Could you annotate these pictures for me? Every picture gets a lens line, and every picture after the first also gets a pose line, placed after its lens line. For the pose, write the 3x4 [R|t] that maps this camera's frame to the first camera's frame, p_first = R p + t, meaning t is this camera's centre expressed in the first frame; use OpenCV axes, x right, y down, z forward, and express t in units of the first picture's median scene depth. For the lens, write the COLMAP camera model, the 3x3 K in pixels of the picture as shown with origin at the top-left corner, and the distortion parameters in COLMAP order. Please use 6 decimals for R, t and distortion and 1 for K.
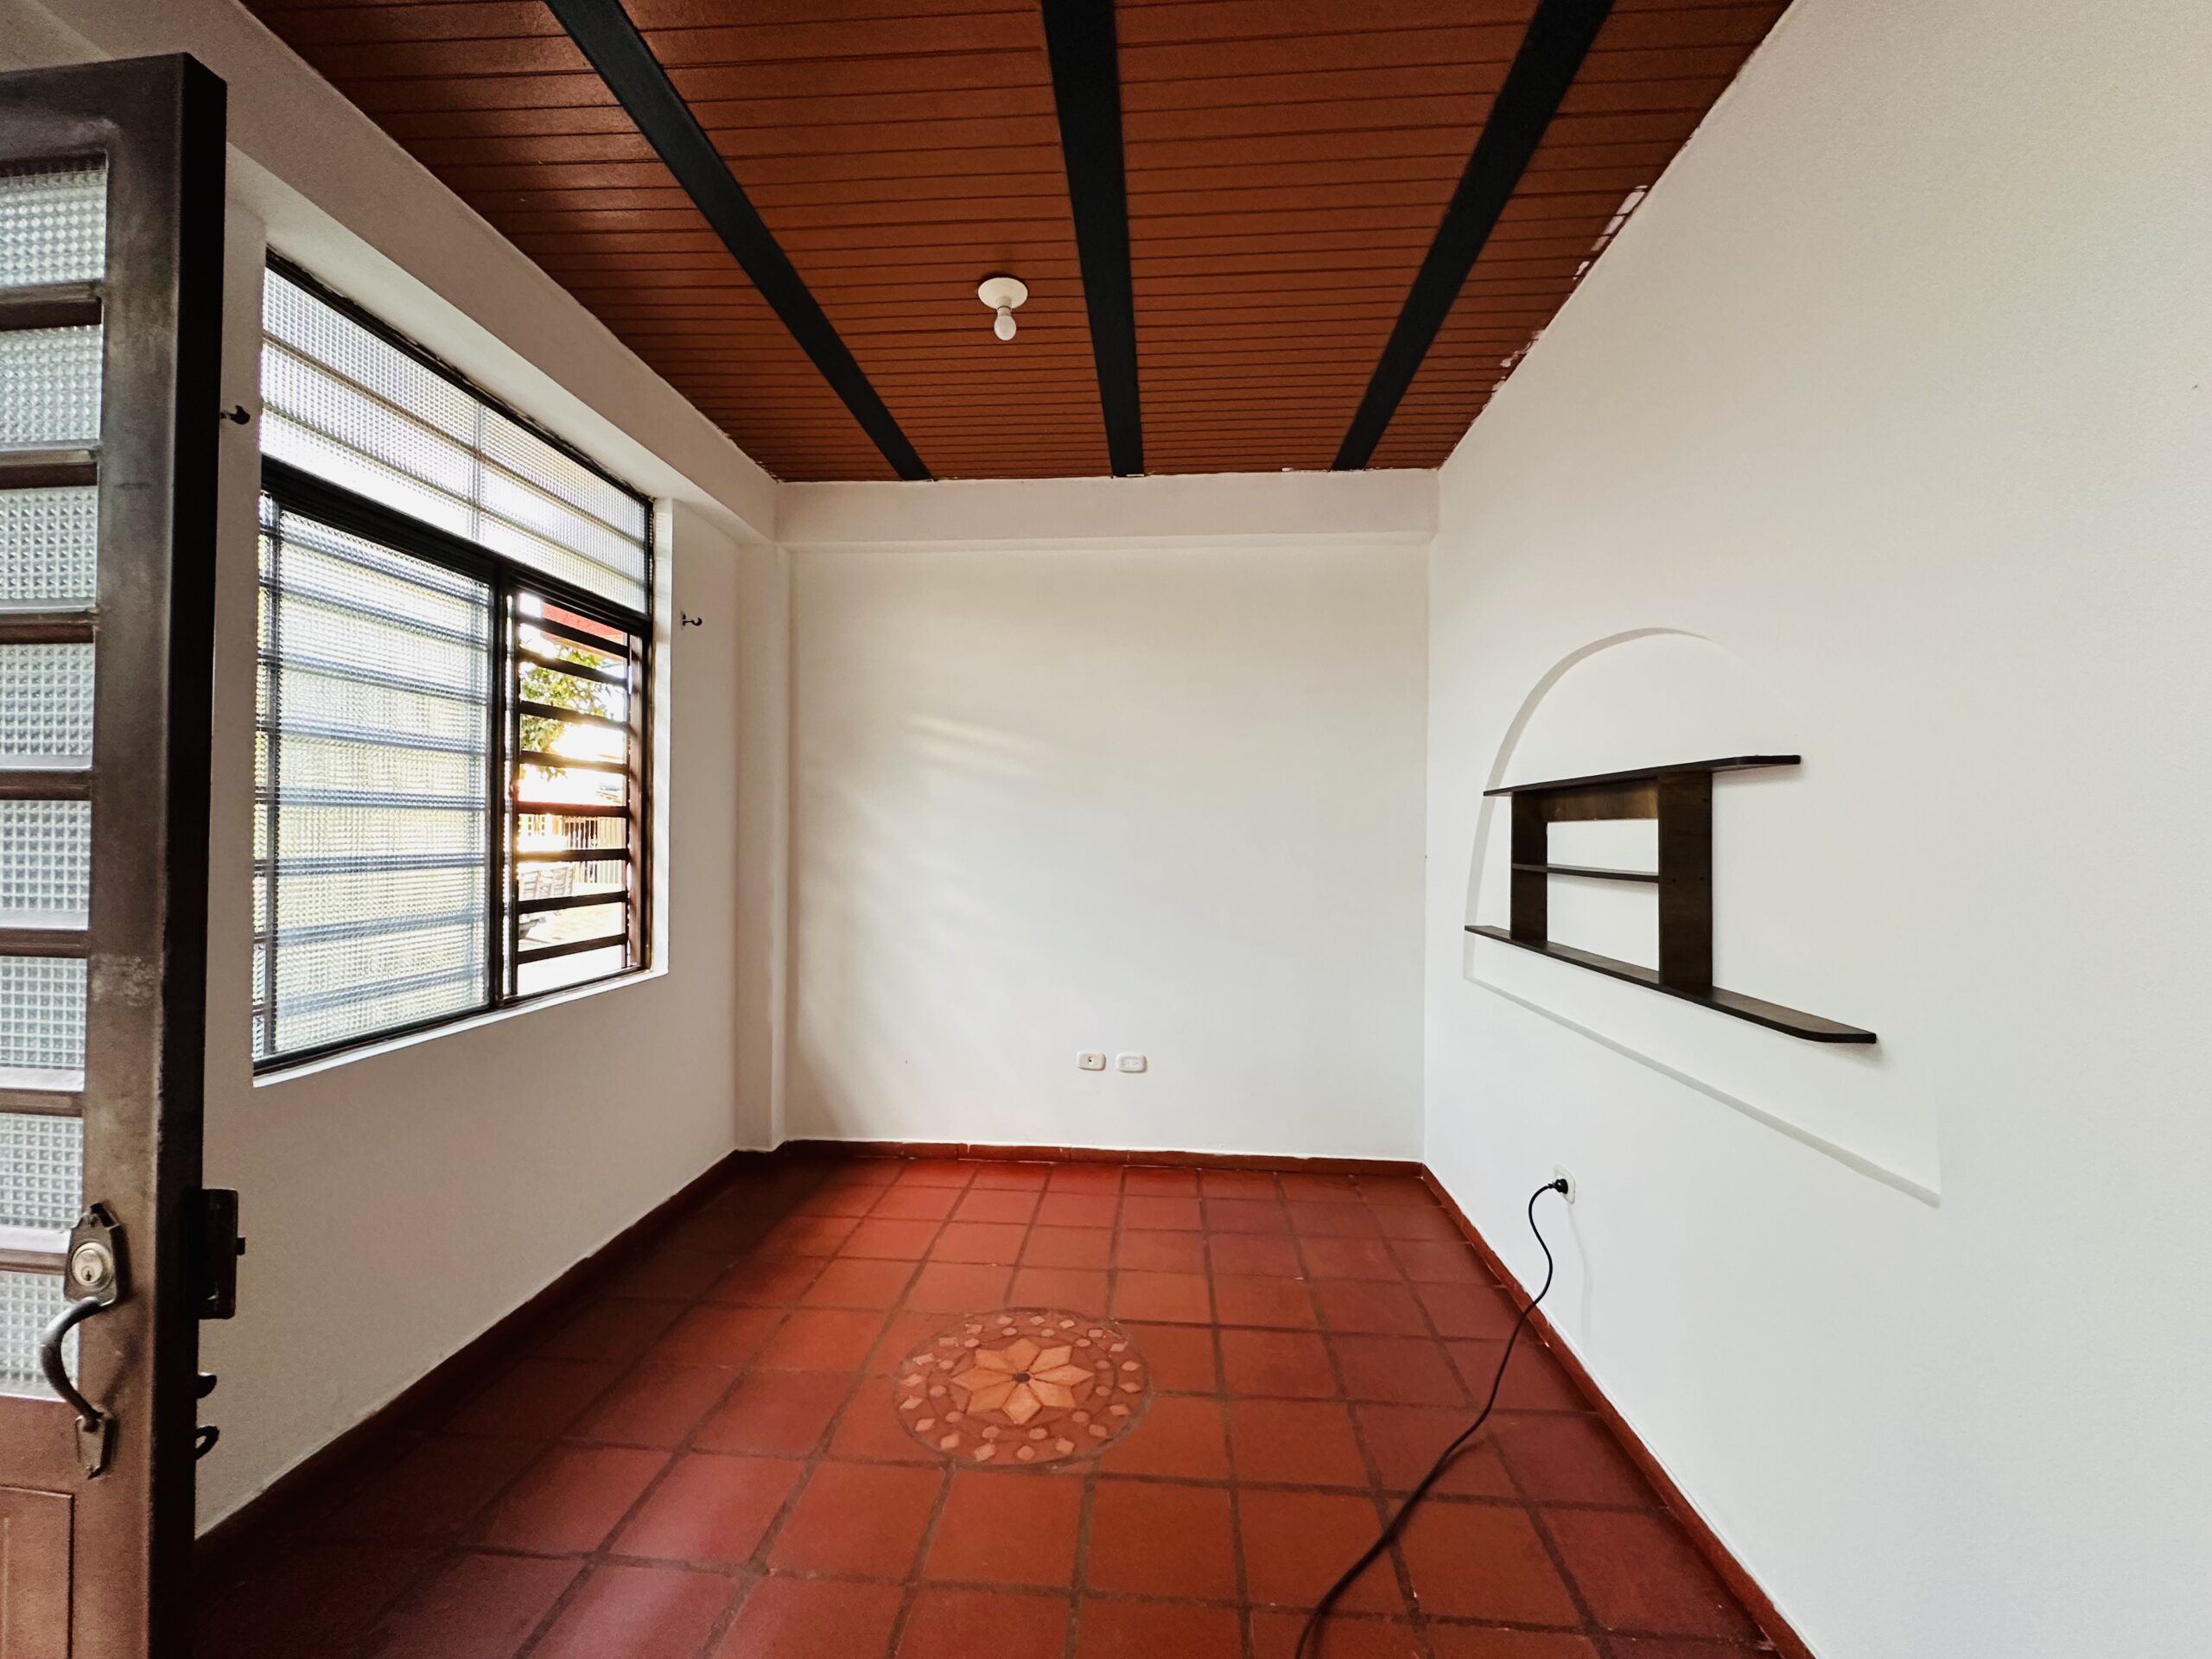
lens RADIAL K [[883.4, 0, 1105.4], [0, 883.4, 828.5], [0, 0, 1]] dist [0.003539, 0.000718]
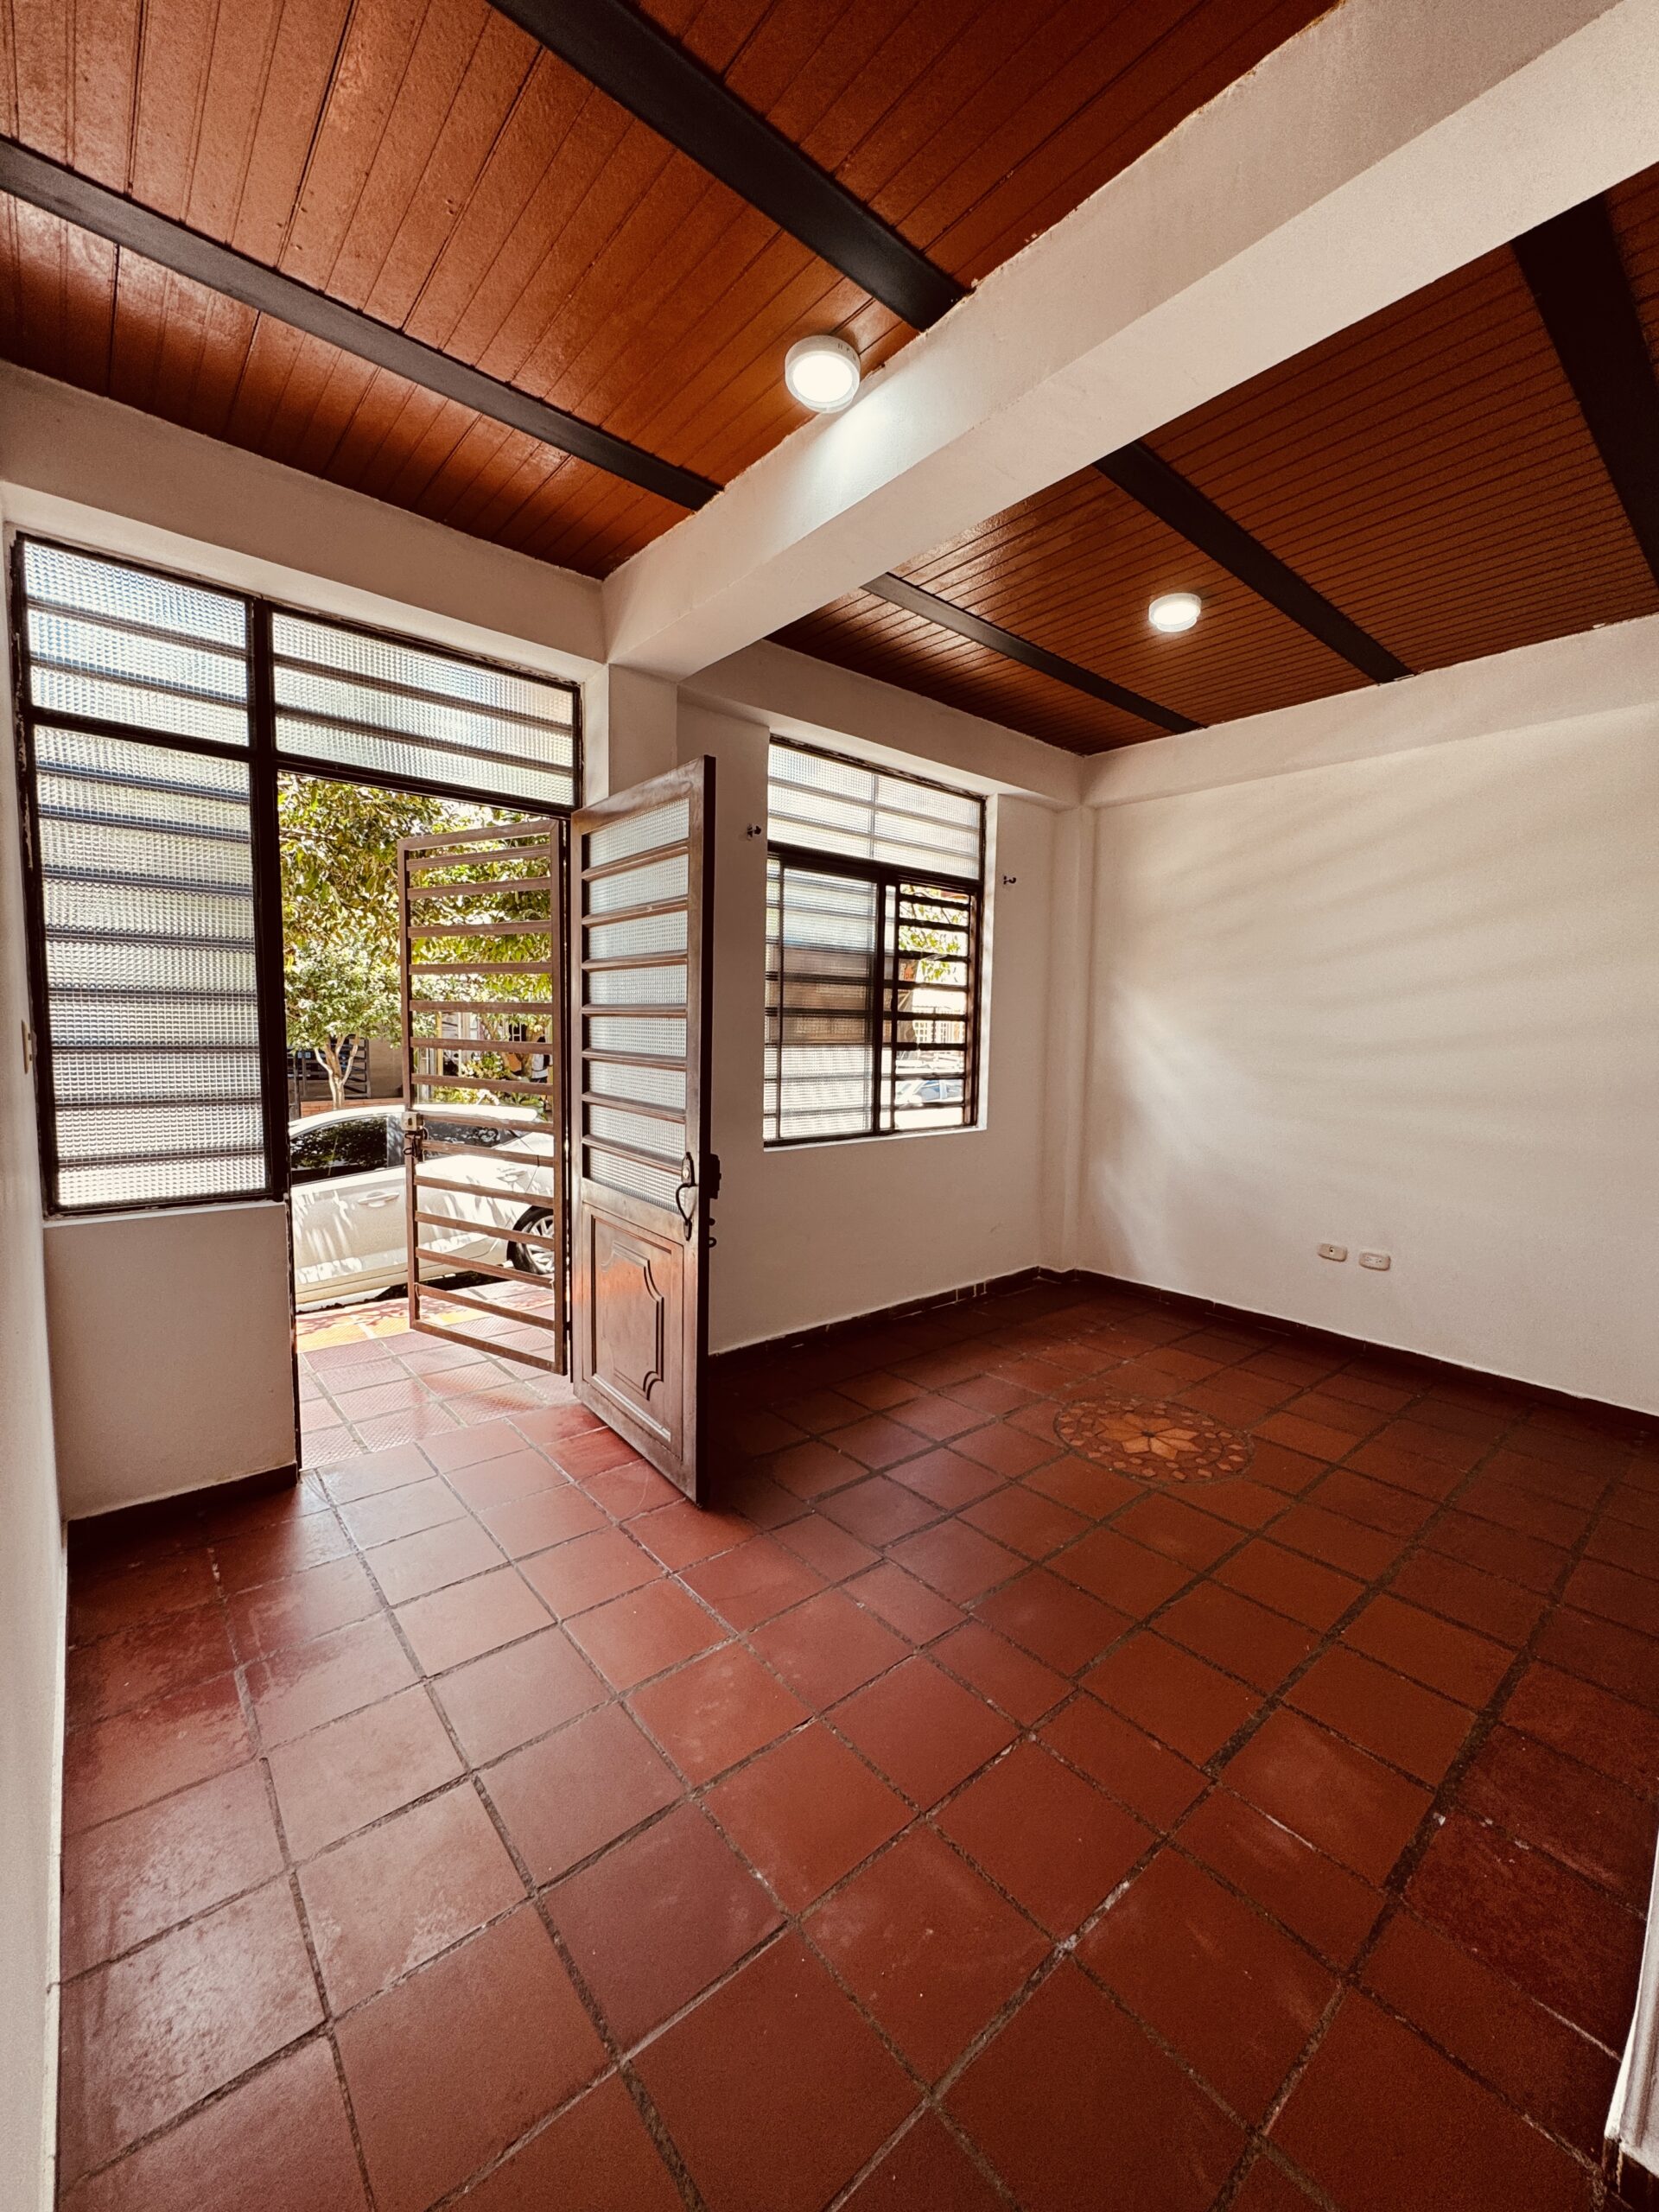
lens RADIAL K [[888.3, 0, 830.9], [0, 888.3, 1105.1], [0, 0, 1]] dist [-0.001383, 0.000293]
pose [[0.703051, 0.069276, -0.707758, 0.382303], [-0.010052, 0.996113, 0.087514, -0.001076], [0.711069, -0.054412, 0.701014, -0.217415]]
